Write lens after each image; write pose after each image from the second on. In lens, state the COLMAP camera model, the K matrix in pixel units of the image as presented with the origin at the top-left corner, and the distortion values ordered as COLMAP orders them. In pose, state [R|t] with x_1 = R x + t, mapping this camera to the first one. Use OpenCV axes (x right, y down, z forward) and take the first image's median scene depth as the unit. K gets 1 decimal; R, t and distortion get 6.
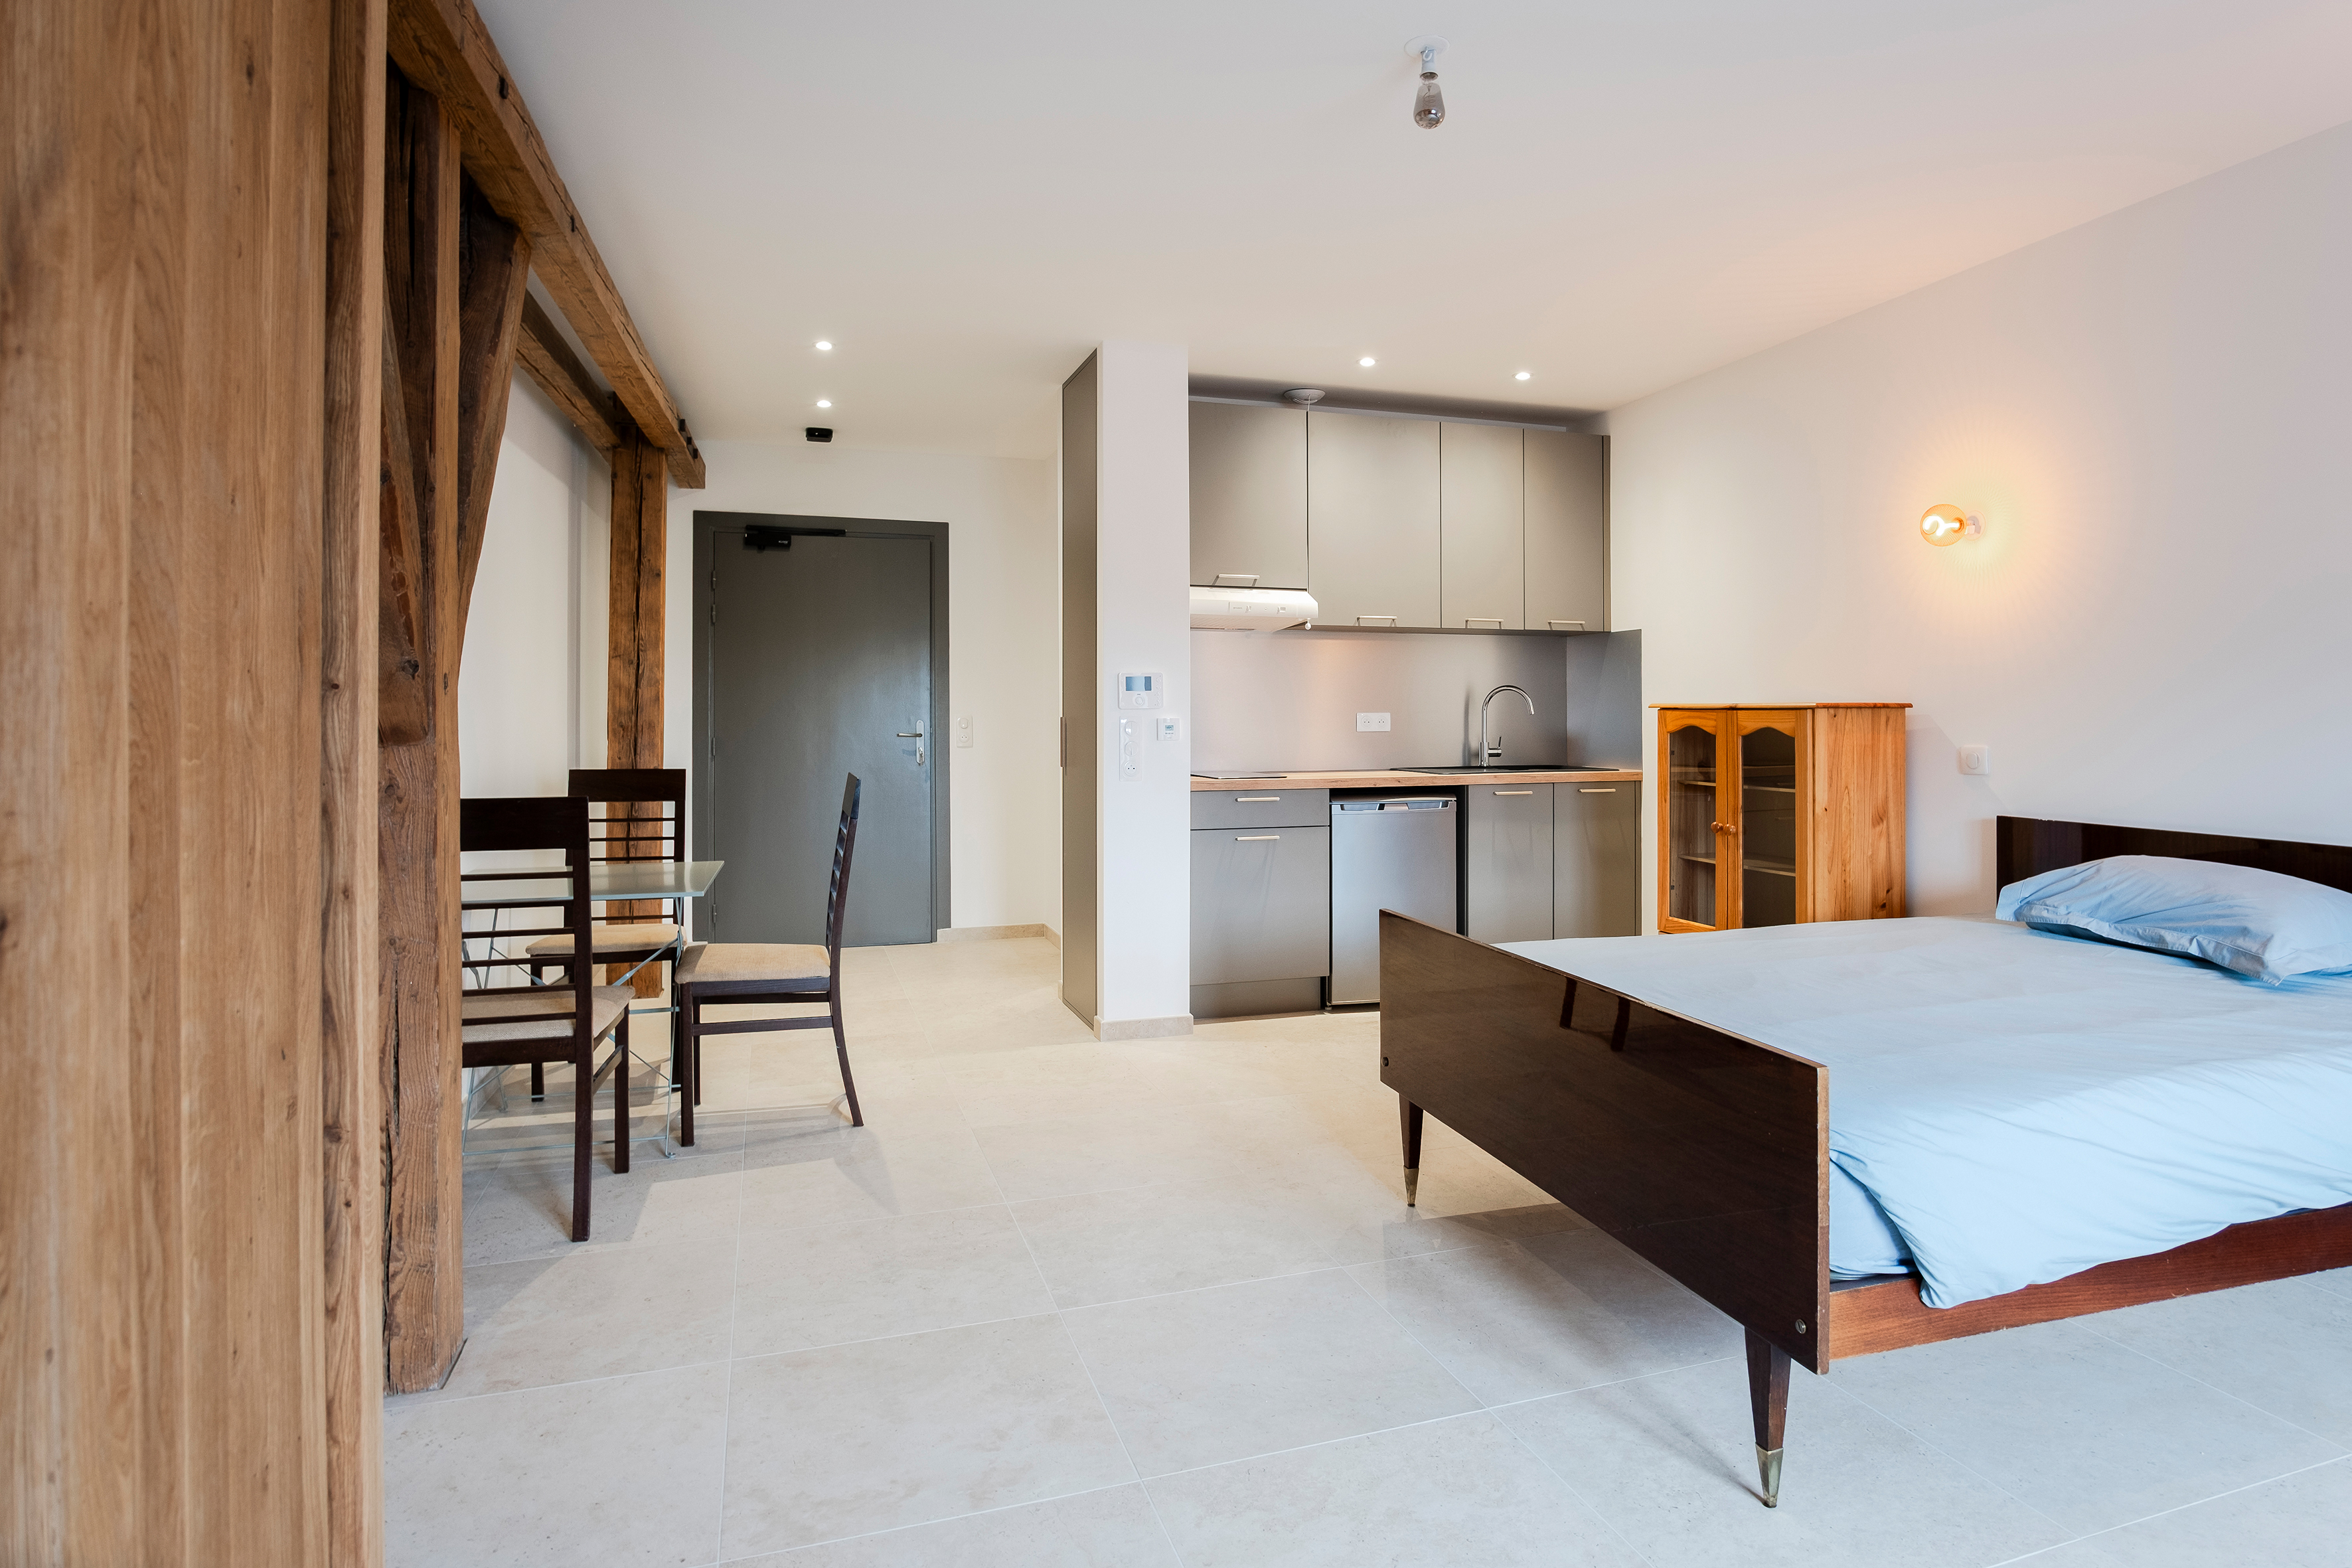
lens RADIAL K [[1275.5, 0, 1171.6], [0, 1275.5, 706.7], [0, 0, 1]] dist [-0.022907, 0.001089]
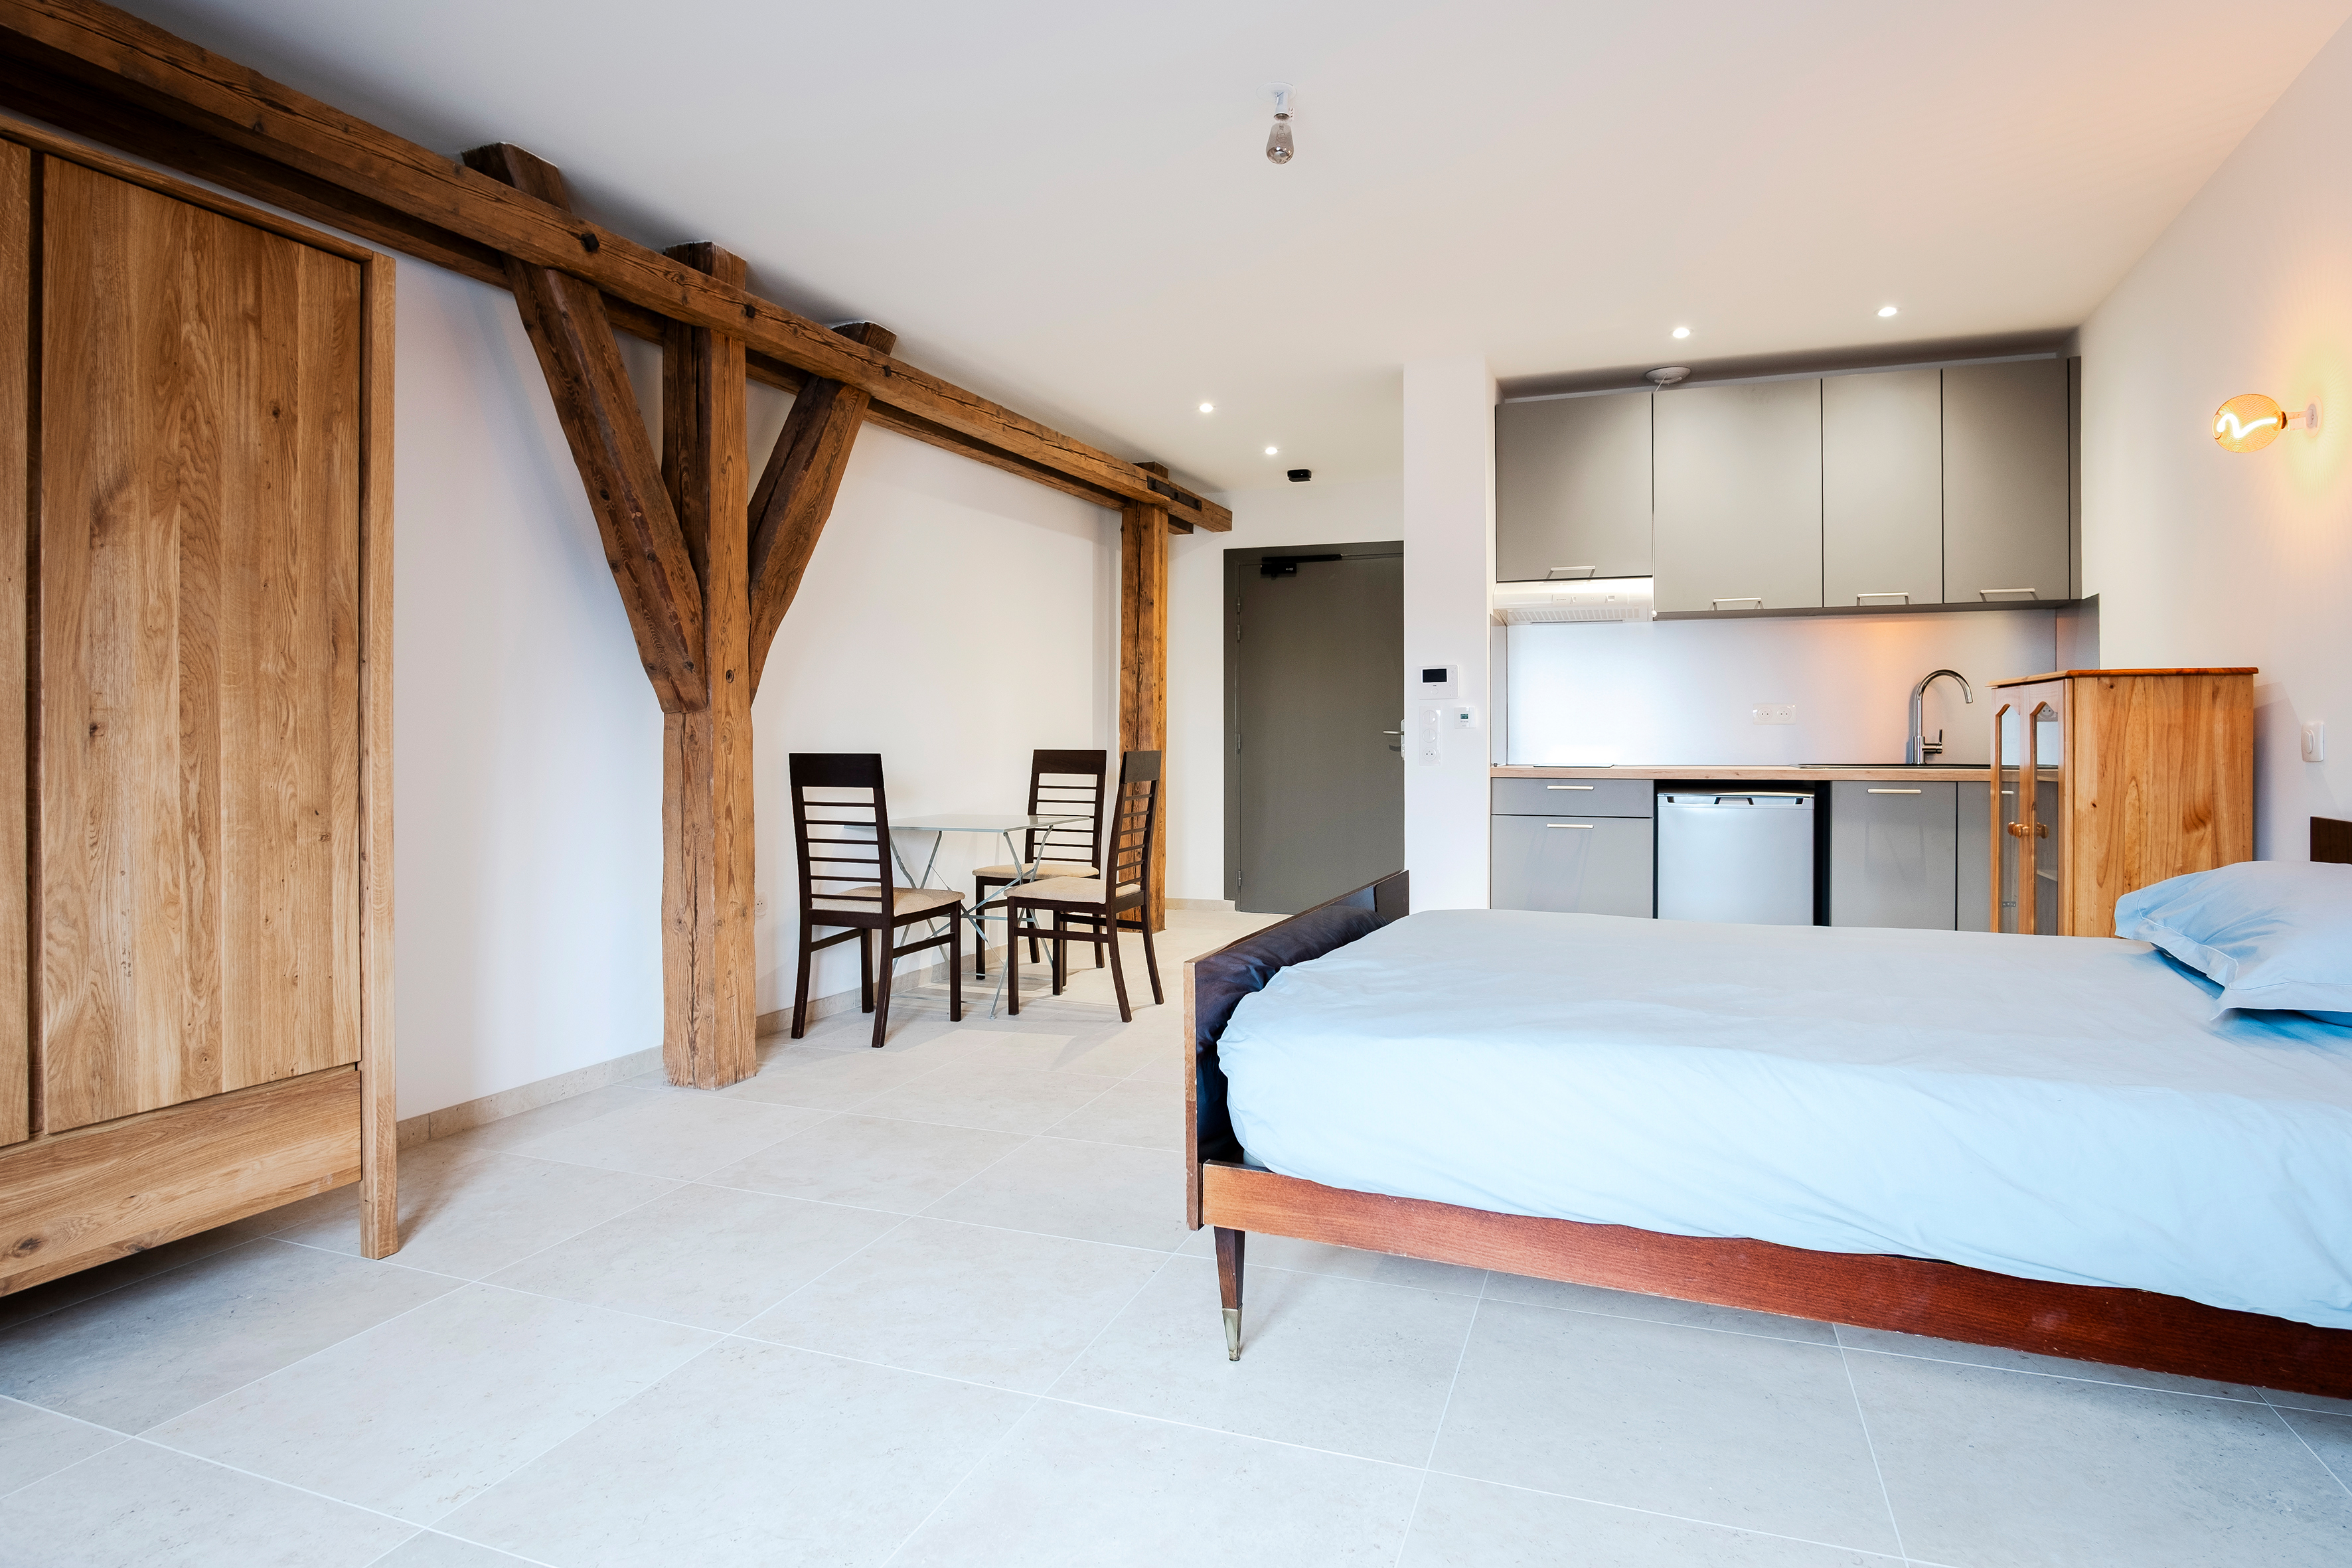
lens RADIAL K [[1237.4, 0, 1177.1], [0, 1237.4, 742.5], [0, 0, 1]] dist [-0.028891, 0.000063]
pose [[0.785981, 0.004181, -0.618237, 0.435195], [0.002953, 0.999940, 0.010516, 0.026176], [0.618244, -0.010091, 0.785921, 0.039934]]
